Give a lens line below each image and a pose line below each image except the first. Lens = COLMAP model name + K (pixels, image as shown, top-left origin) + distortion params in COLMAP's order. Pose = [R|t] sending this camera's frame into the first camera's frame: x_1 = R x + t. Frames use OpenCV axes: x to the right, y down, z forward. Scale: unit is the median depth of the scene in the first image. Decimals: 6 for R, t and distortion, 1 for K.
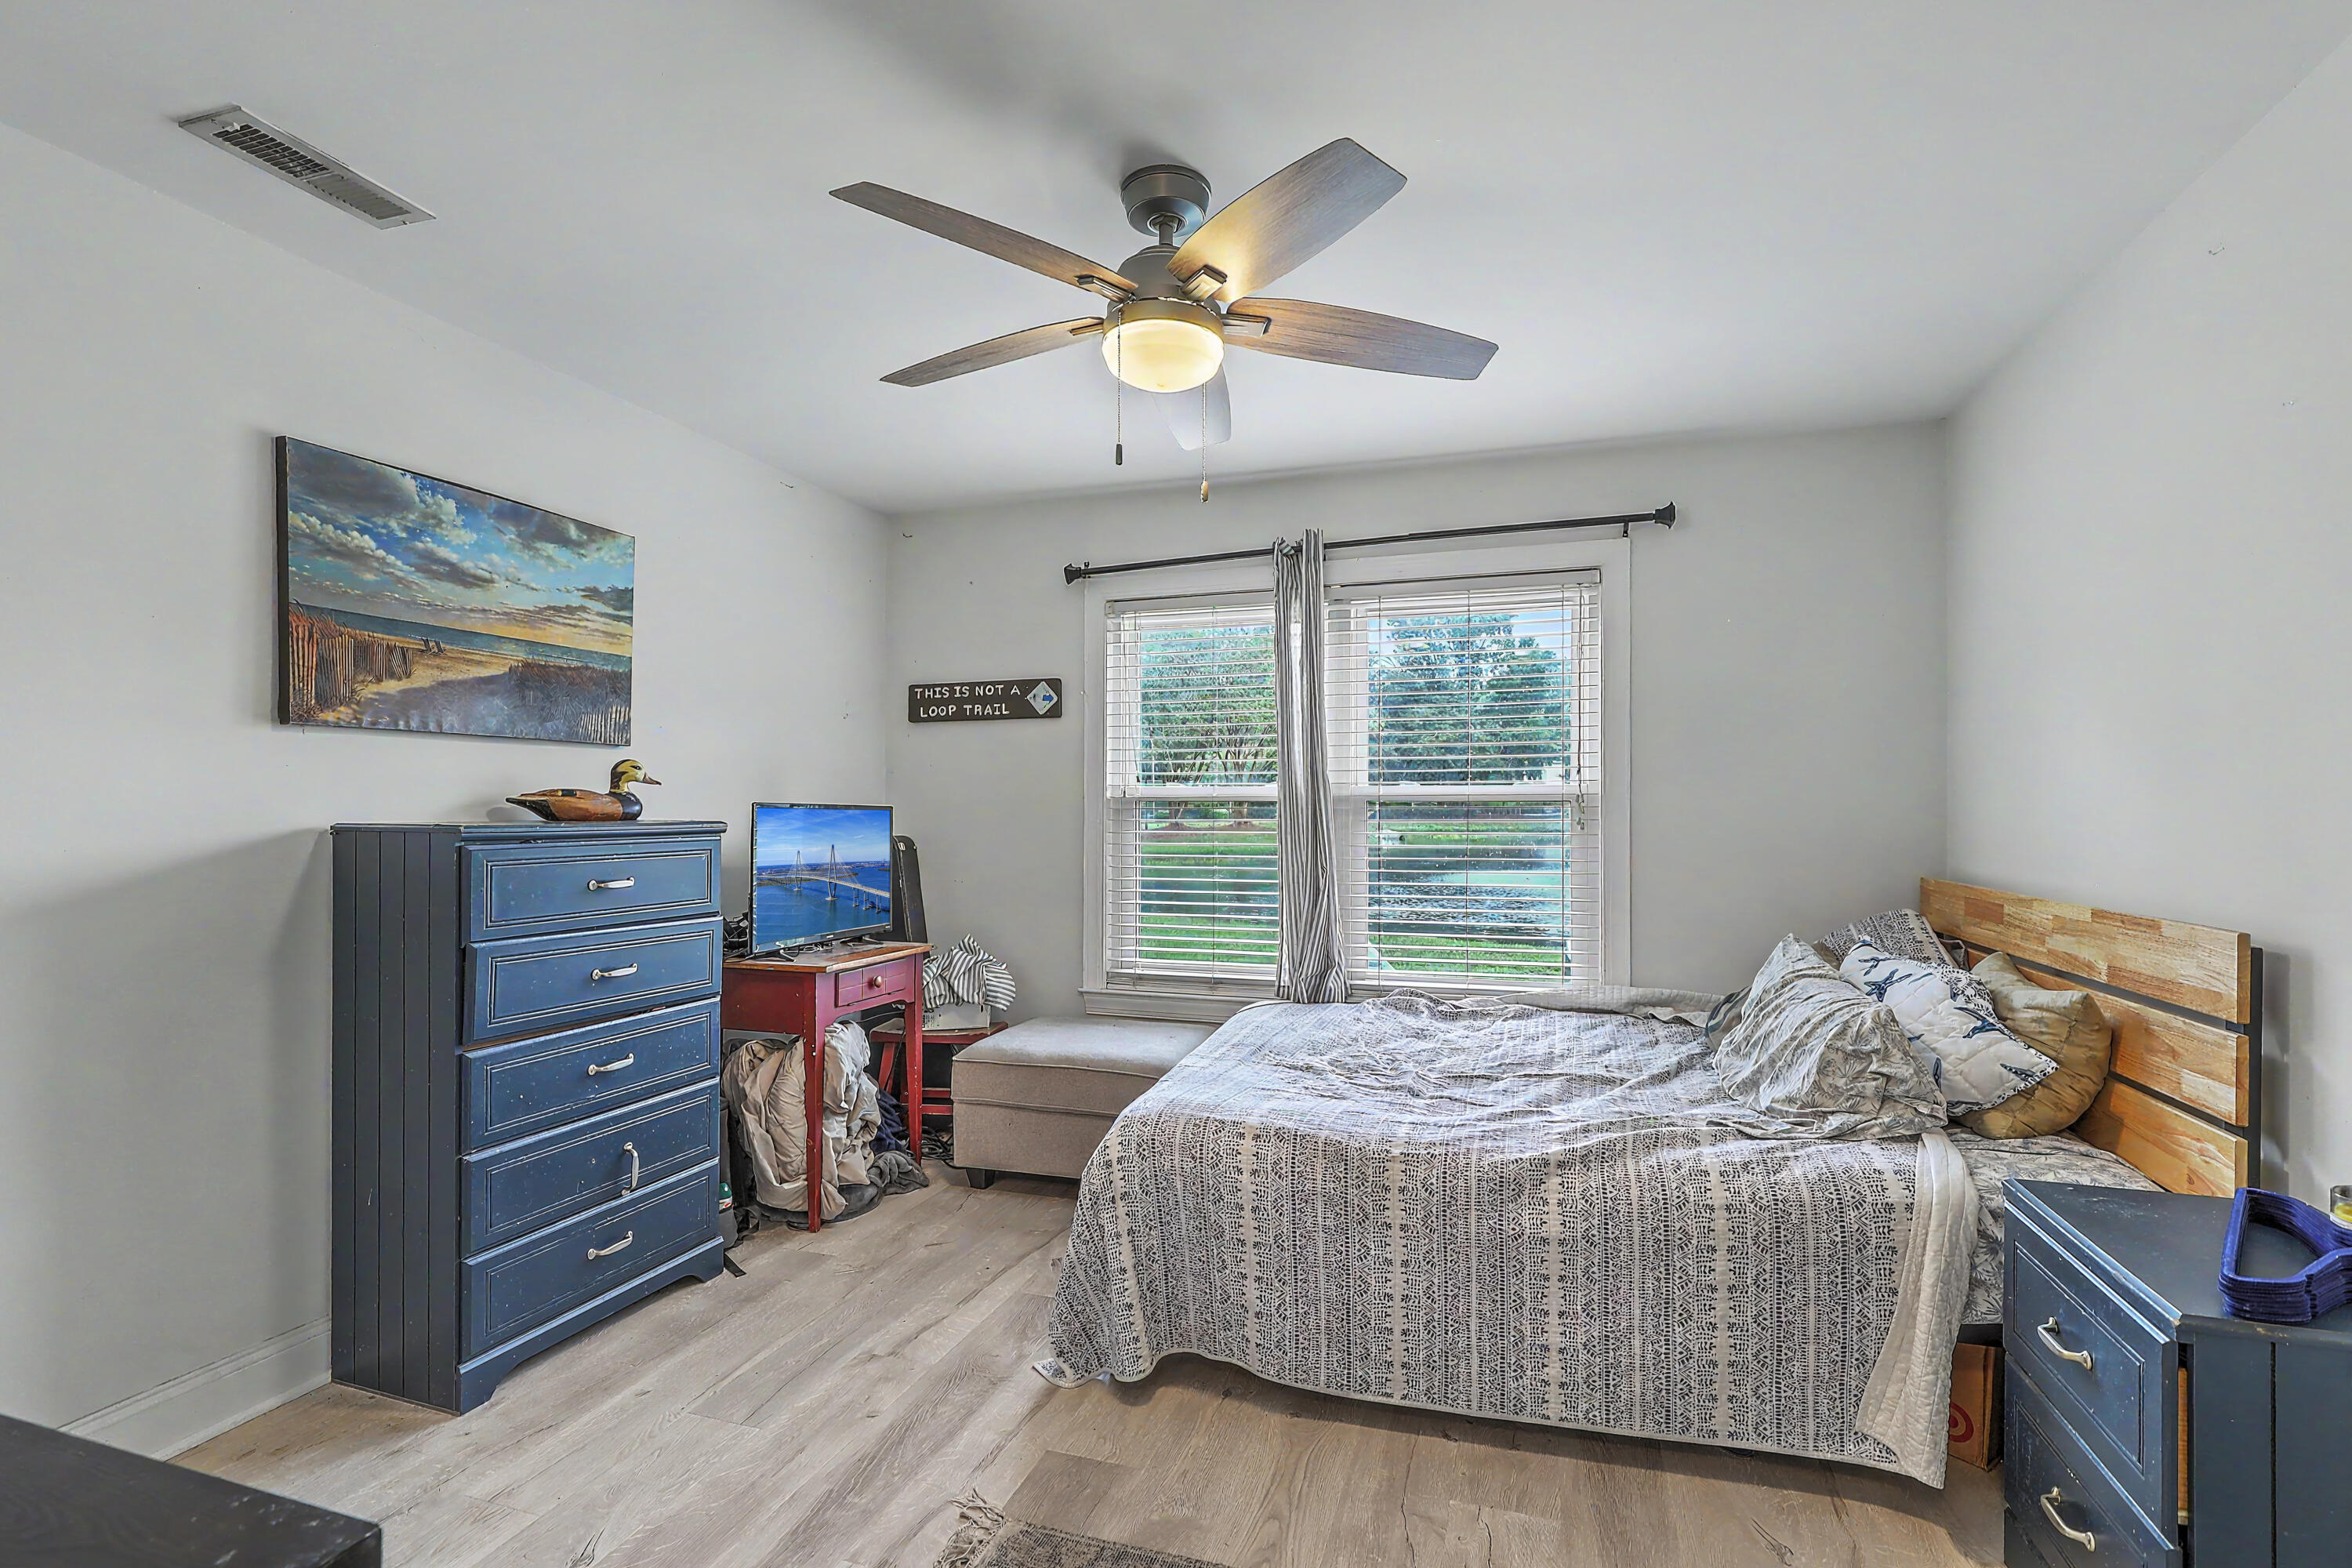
lens RADIAL K [[1076.6, 0, 1208.4], [0, 1076.6, 794.6], [0, 0, 1]] dist [-0.000921, -0.000235]
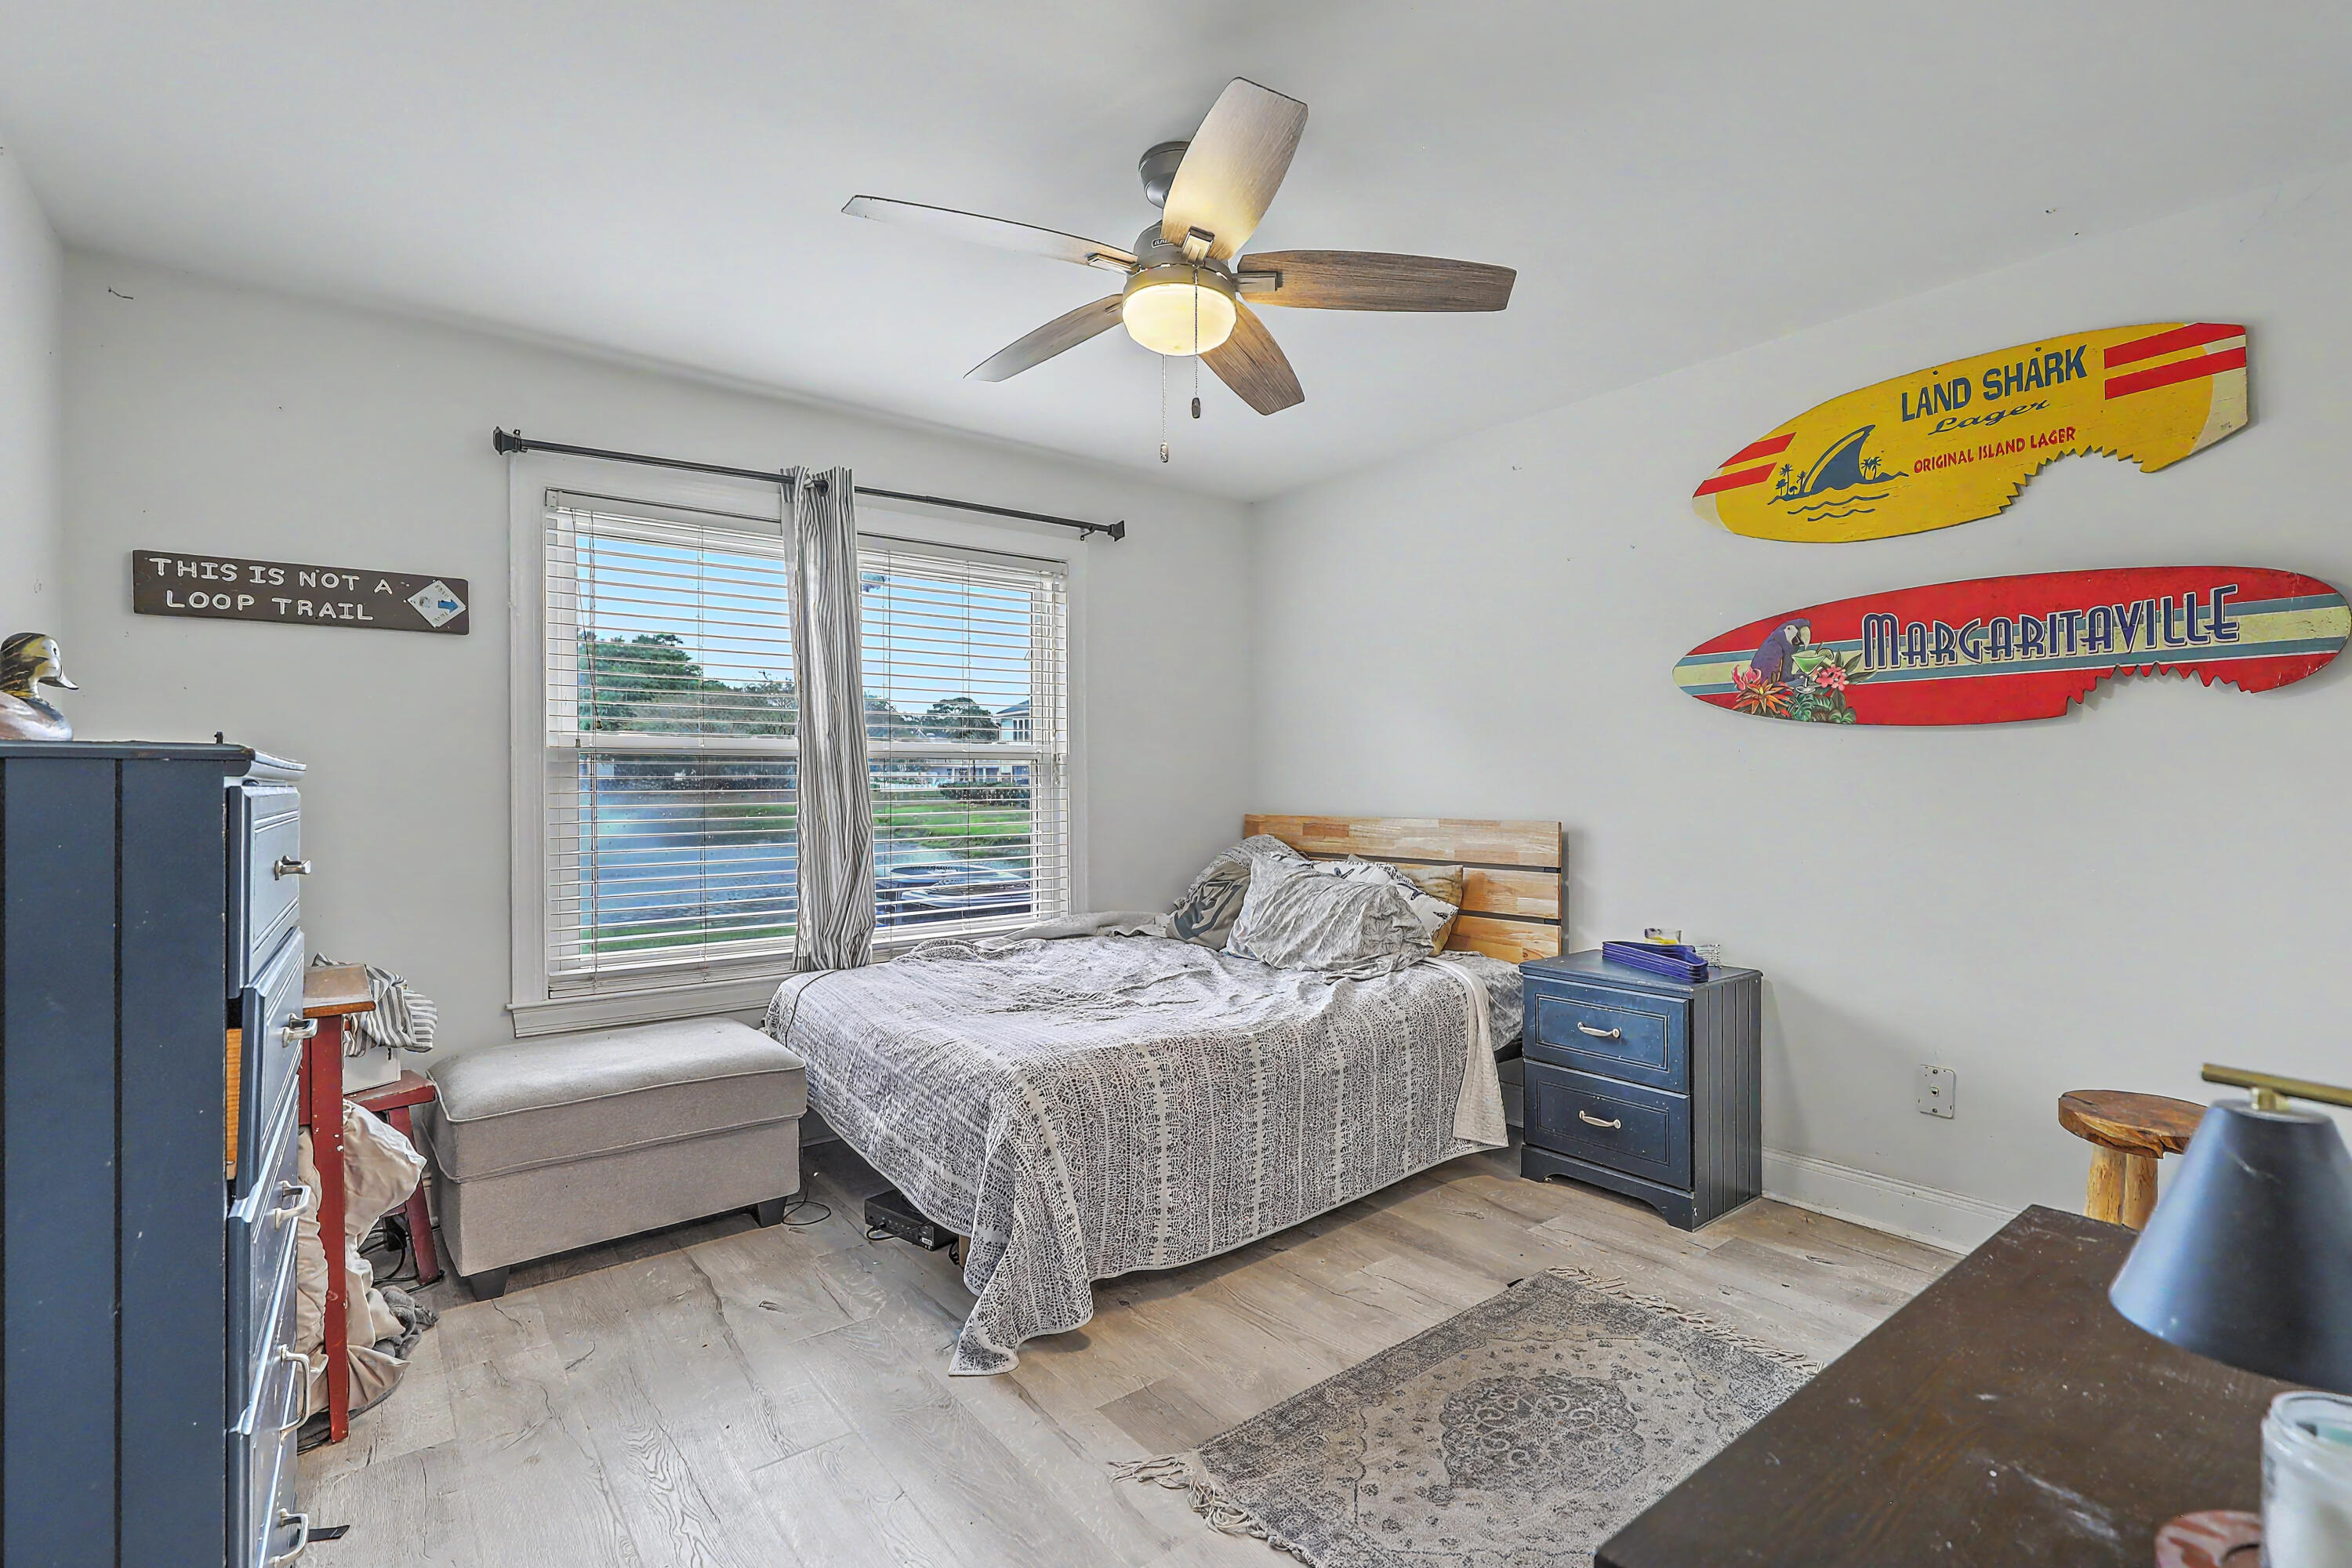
lens RADIAL K [[1067.2, 0, 1179.4], [0, 1067.2, 774.6], [0, 0, 1]] dist [-0.003548, -0.000870]
pose [[0.561082, 0.005351, 0.827743, -0.503075], [-0.004221, 0.999985, -0.003604, 0.024697], [-0.827750, -0.001472, 0.561096, 0.225507]]
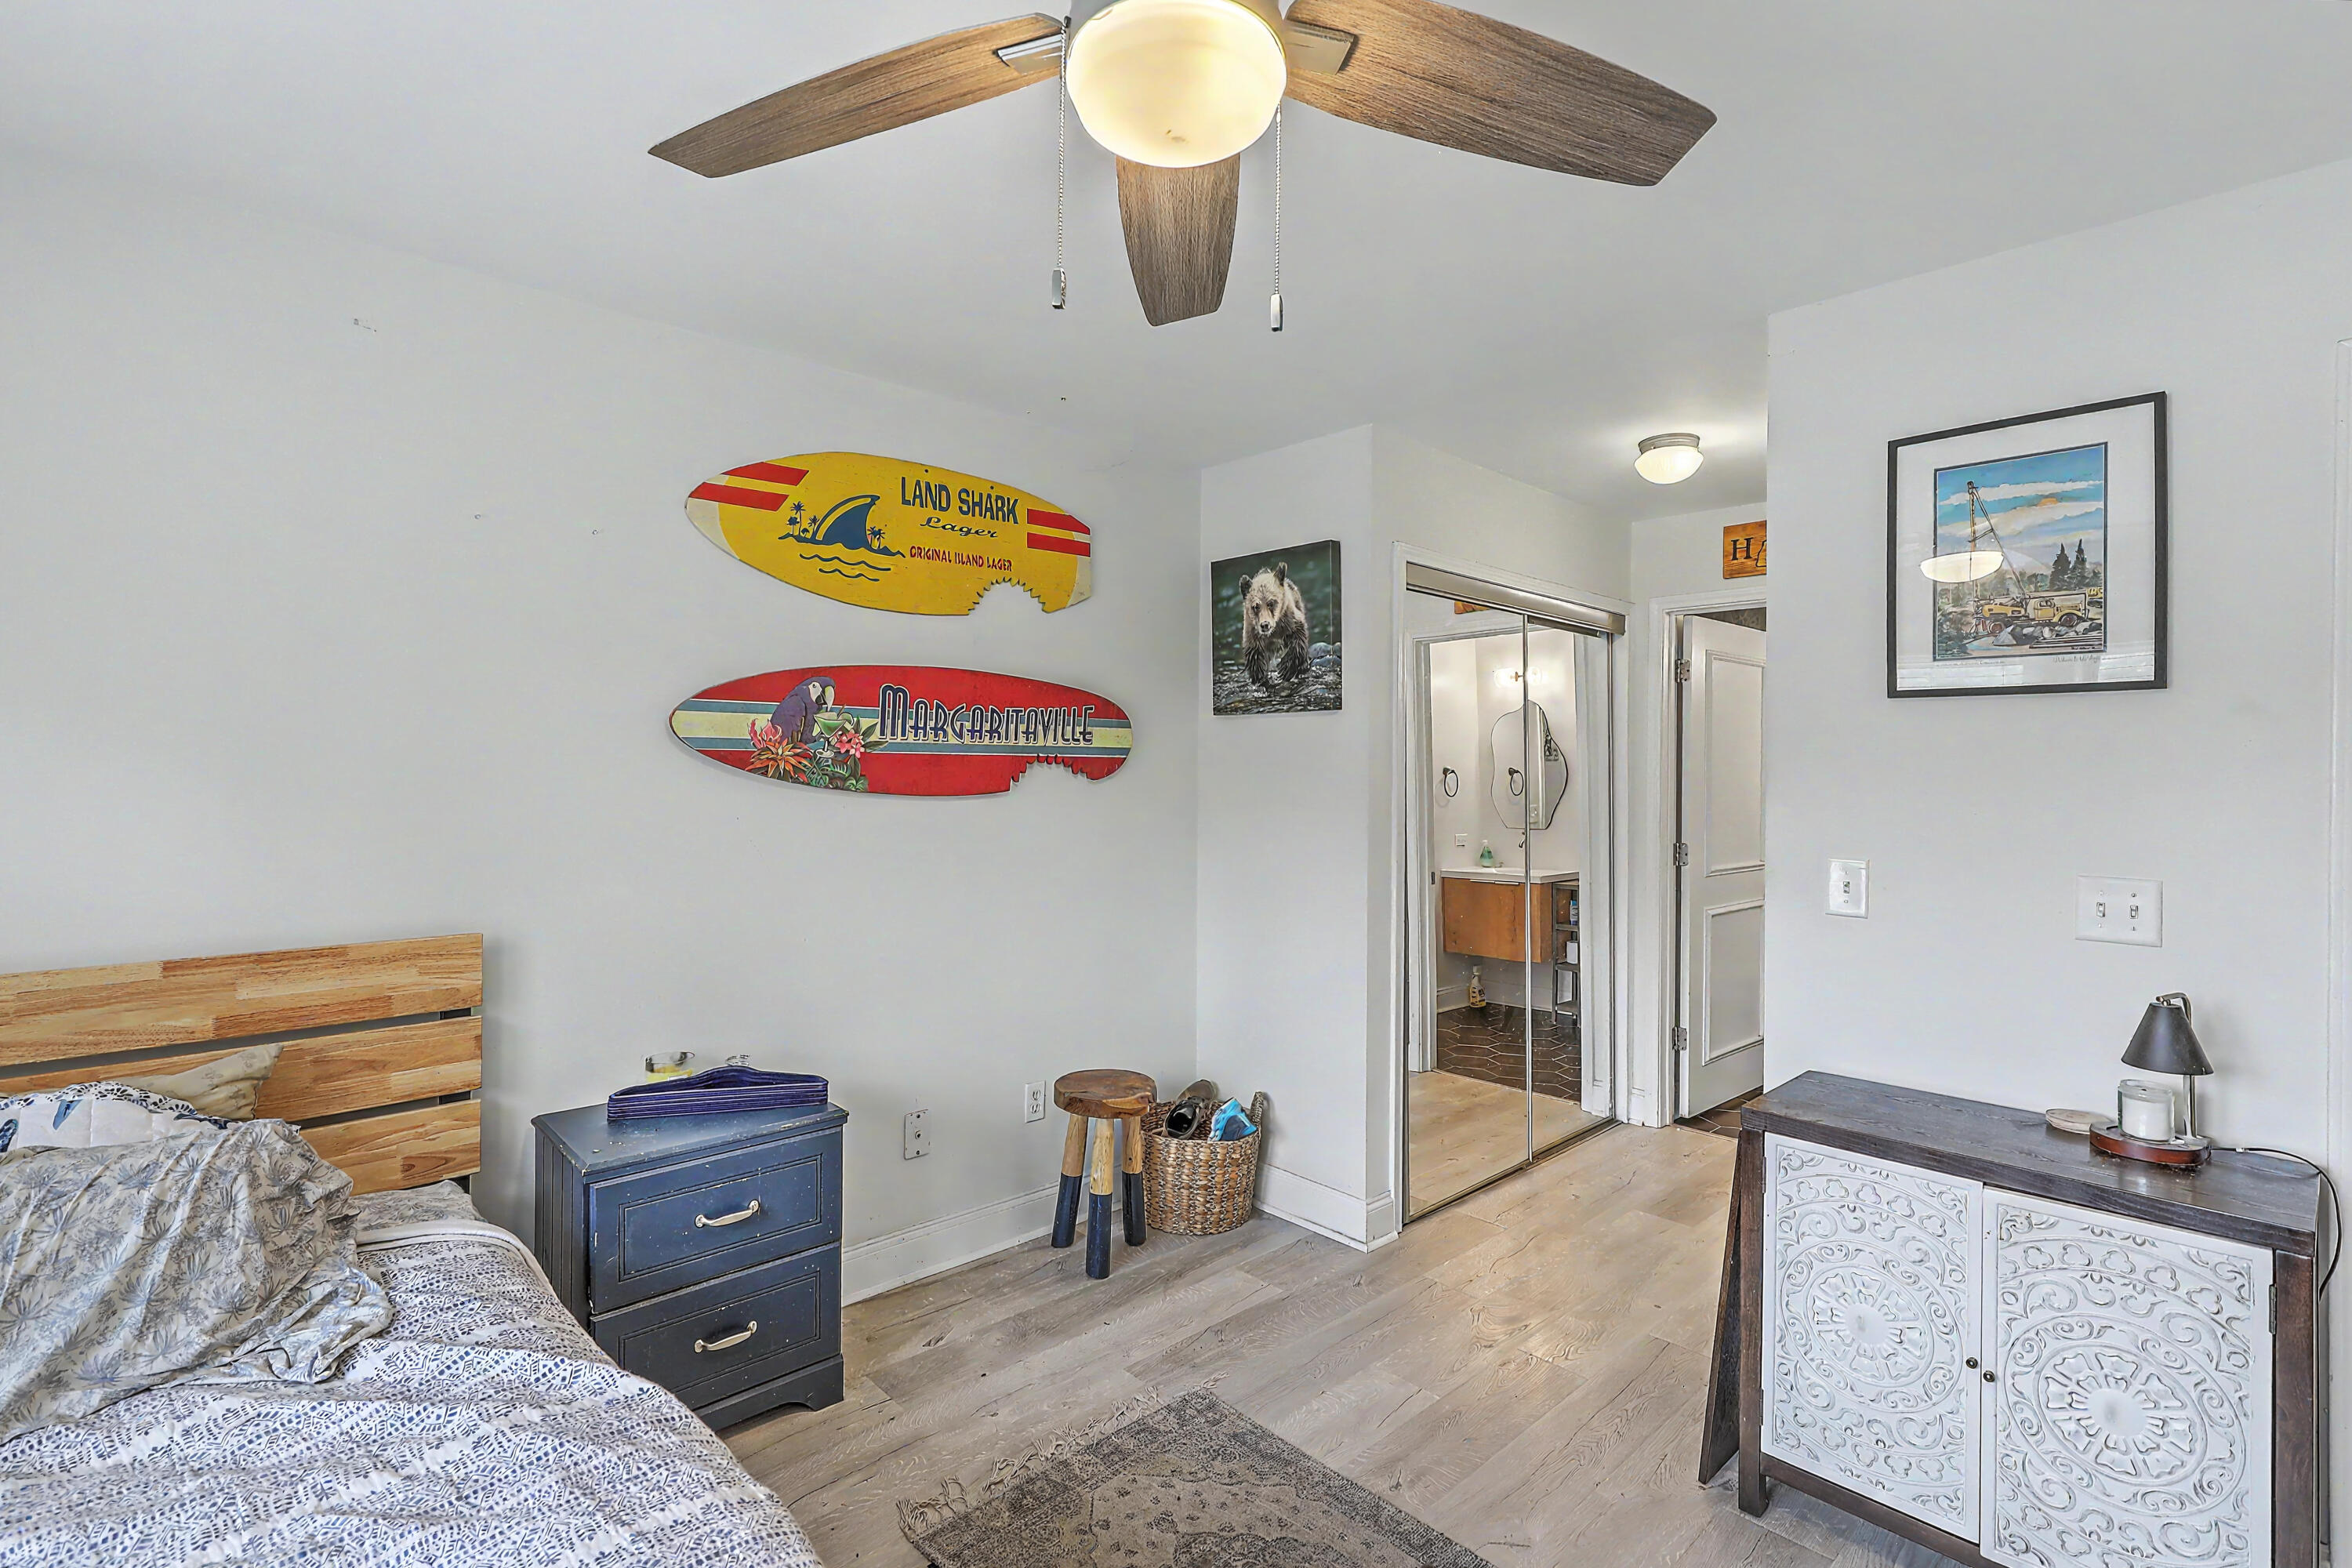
lens RADIAL K [[1067.2, 0, 1179.4], [0, 1067.2, 774.6], [0, 0, 1]] dist [-0.003548, -0.000870]
pose [[-0.871854, 0.002617, 0.489759, -0.163775], [-0.003582, 0.999925, -0.011718, -0.020603], [-0.489753, -0.011971, -0.871779, 0.800111]]
